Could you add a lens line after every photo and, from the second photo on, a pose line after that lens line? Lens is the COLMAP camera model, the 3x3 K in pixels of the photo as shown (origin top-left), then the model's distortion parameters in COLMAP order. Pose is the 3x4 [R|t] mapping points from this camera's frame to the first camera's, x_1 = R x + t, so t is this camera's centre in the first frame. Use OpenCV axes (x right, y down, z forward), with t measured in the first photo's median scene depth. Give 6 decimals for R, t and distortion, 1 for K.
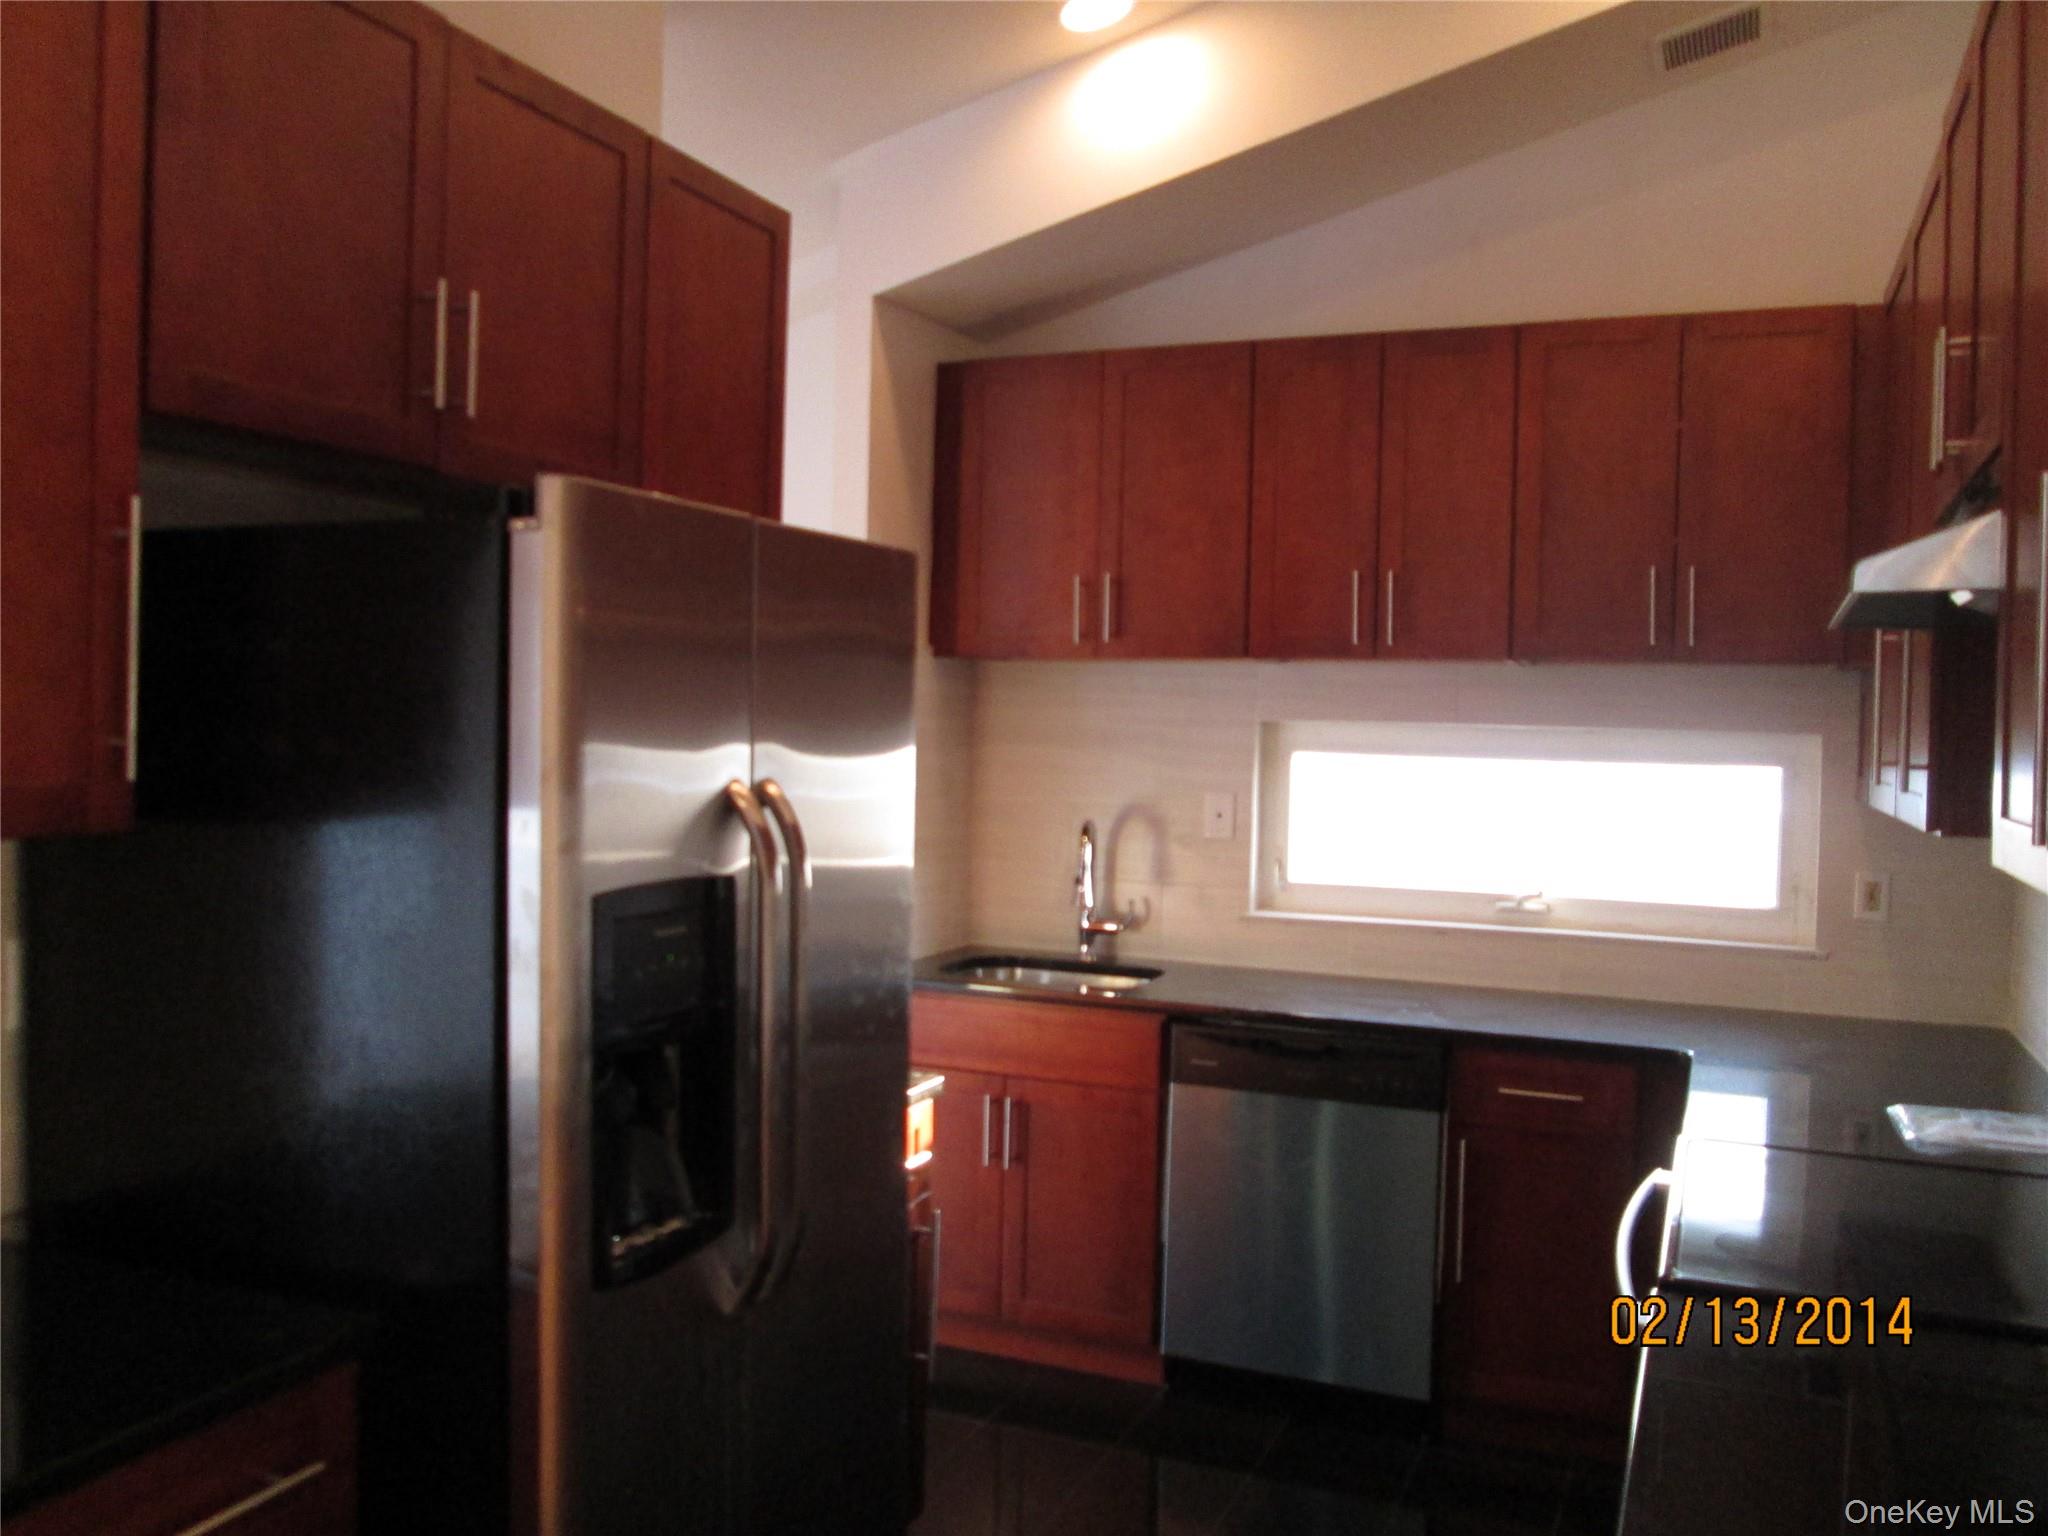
lens RADIAL K [[1741.9, 0, 1018.4], [0, 1741.9, 756.3], [0, 0, 1]] dist [-0.037406, 0.018876]
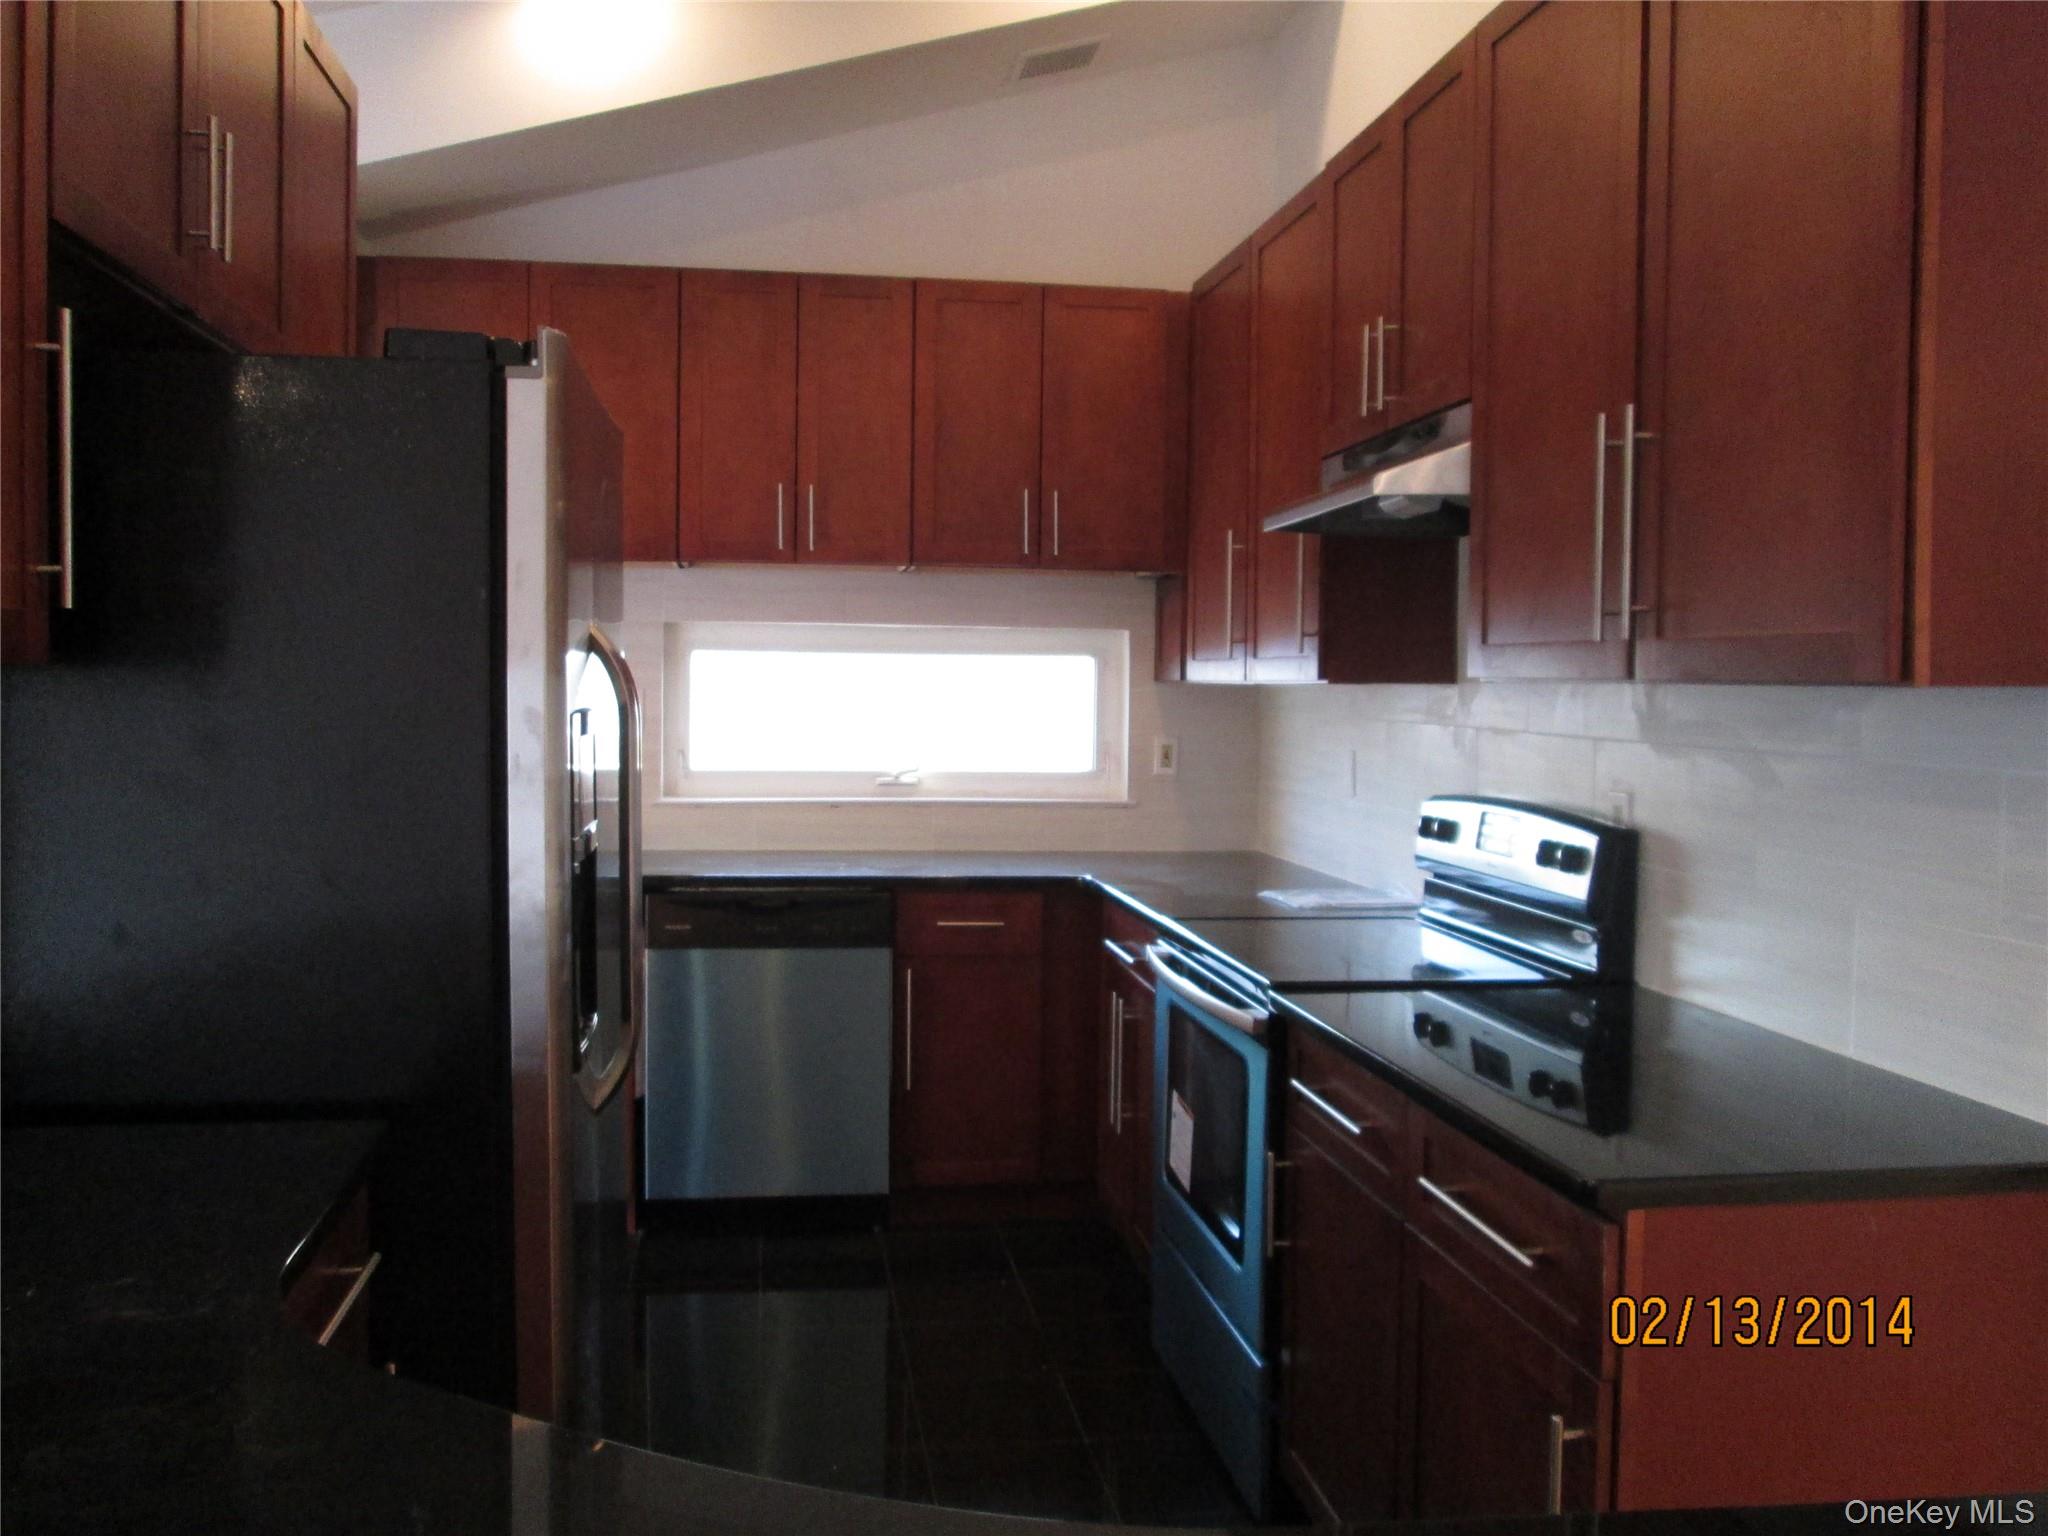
lens RADIAL K [[1741.9, 0, 1024.3], [0, 1741.9, 773.7], [0, 0, 1]] dist [-0.037406, 0.018876]
pose [[0.848246, -0.039364, 0.528138, -0.276724], [0.019411, 0.998875, 0.043273, 0.035455], [-0.529247, -0.026455, 0.848055, -0.042840]]
